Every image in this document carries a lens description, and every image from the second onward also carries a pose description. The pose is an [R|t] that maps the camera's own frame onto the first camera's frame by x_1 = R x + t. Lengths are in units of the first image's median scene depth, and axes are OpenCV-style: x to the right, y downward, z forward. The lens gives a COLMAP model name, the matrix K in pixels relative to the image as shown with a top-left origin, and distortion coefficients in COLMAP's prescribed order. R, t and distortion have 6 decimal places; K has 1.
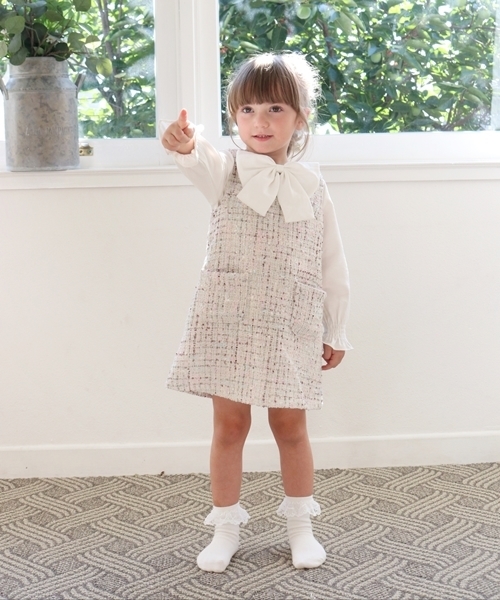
lens RADIAL K [[974.8, 0, 249.5], [0, 974.8, 226.3], [0, 0, 1]] dist [-0.037513, 0.028268]
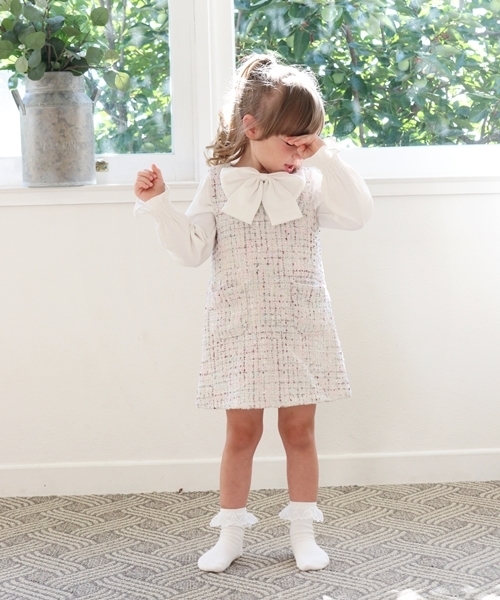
lens RADIAL K [[1133.0, 0, 262.4], [0, 1133.0, 300.0], [0, 0, 1]] dist [0.011446, -0.033784]
pose [[0.999994, -0.002366, 0.002558, -0.009005], [0.002271, 0.999334, 0.036430, 0.018133], [-0.002642, -0.036424, 0.999333, -0.174445]]
